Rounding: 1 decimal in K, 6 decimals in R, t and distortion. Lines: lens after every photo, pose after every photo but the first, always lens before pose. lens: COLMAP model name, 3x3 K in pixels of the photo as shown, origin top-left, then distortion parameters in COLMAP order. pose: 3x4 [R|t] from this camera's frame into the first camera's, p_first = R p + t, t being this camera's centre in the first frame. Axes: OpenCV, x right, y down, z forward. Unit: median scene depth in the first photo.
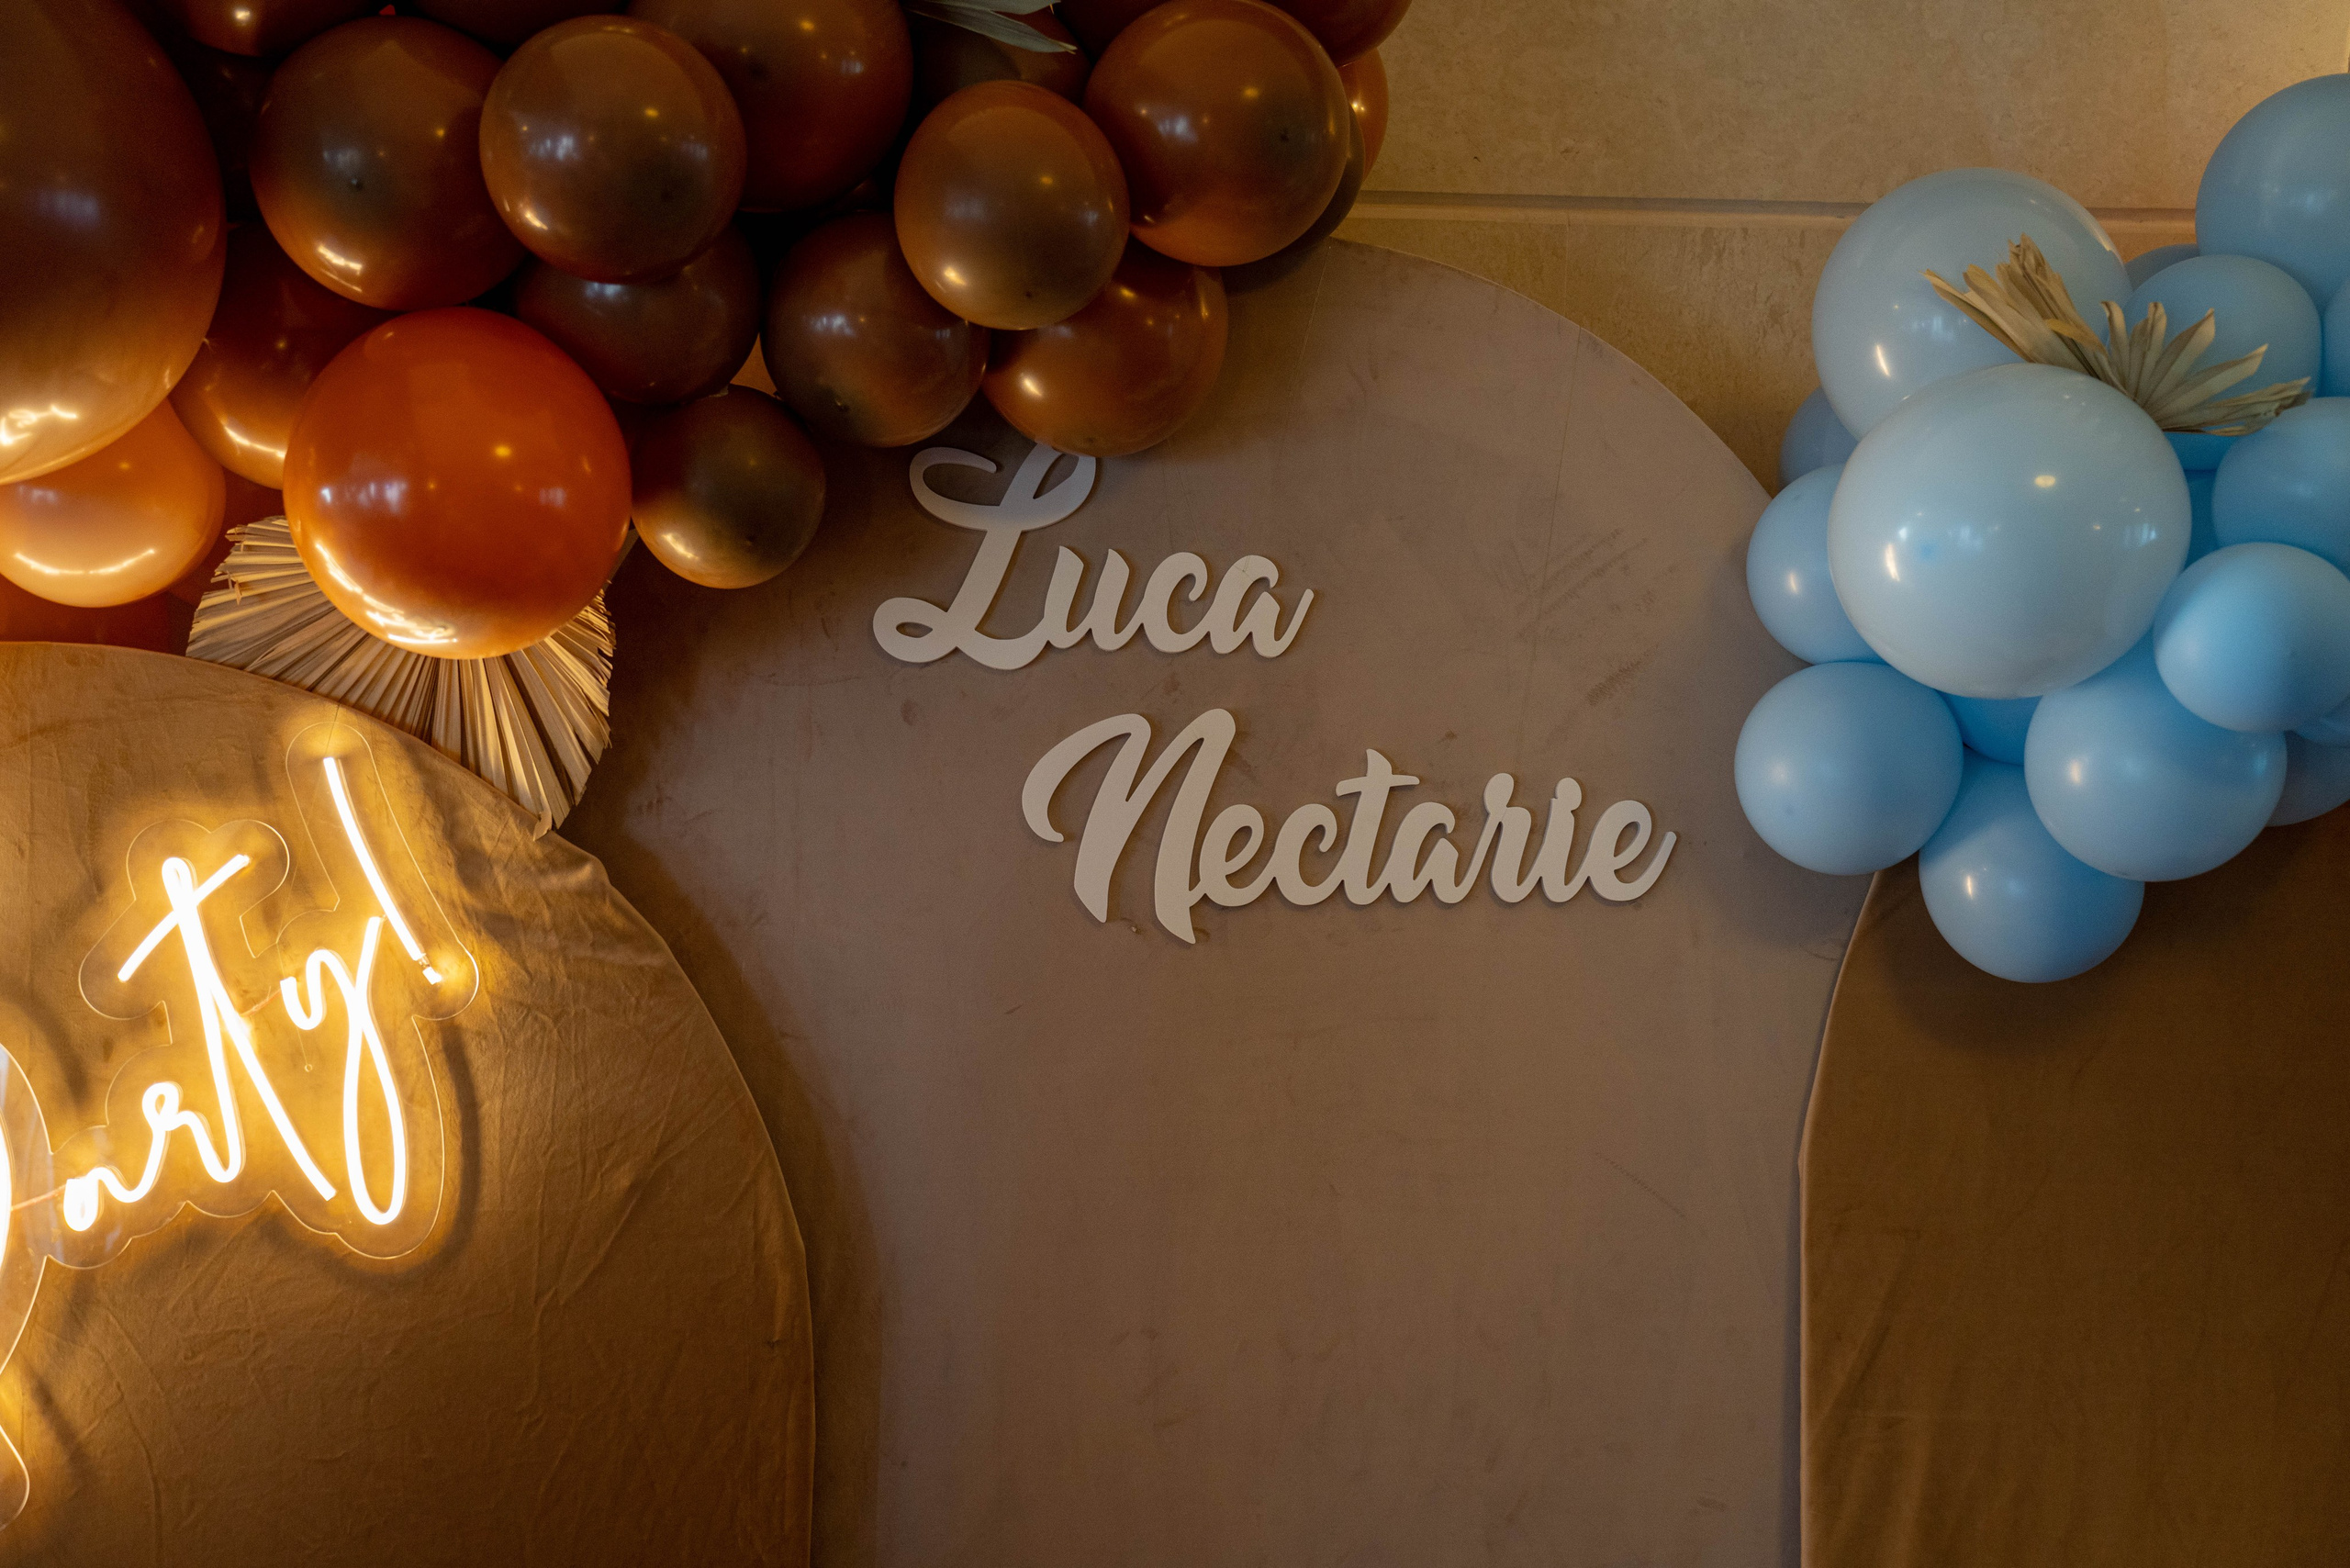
lens RADIAL K [[2461.2, 0, 1175.7], [0, 2461.2, 788.6], [0, 0, 1]] dist [0.066286, 0.000000]
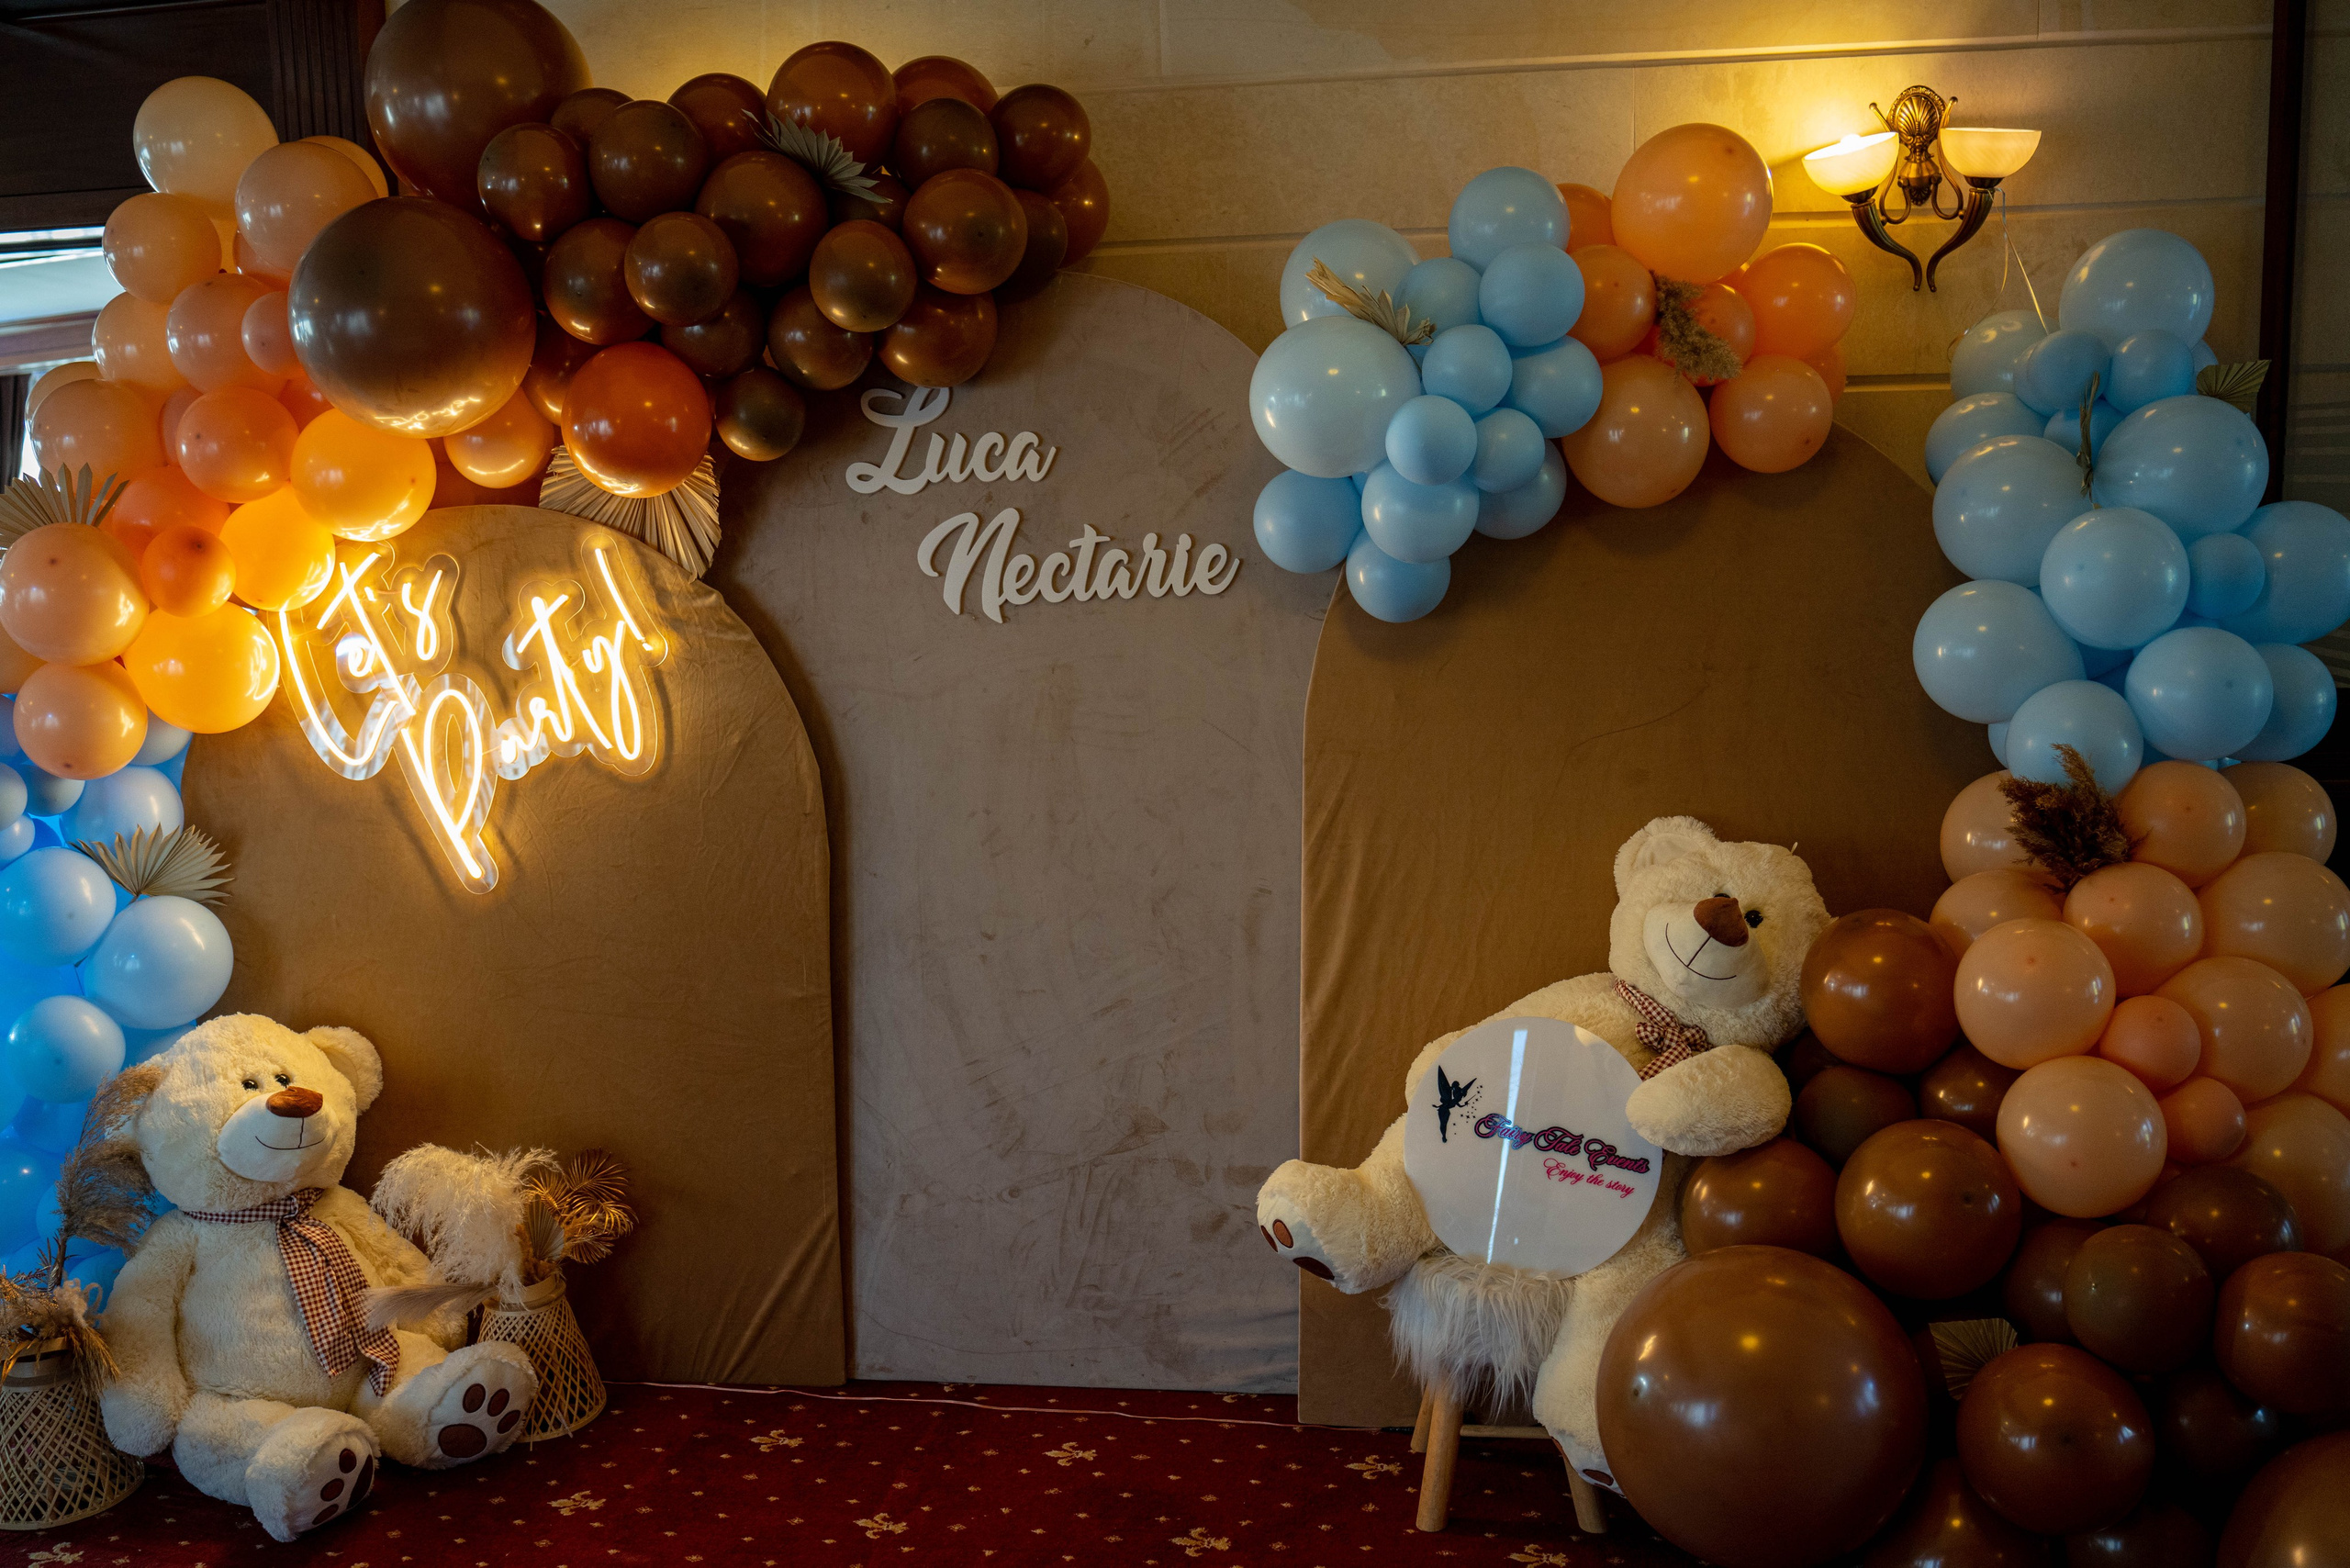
lens RADIAL K [[1958.6, 0, 1174.3], [0, 1958.6, 777.8], [0, 0, 1]] dist [-0.077686, 0.000418]
pose [[0.983992, -0.027691, -0.176048, 0.452260], [0.037941, 0.997758, 0.055127, 0.111700], [0.174127, -0.060924, 0.982837, -0.610749]]
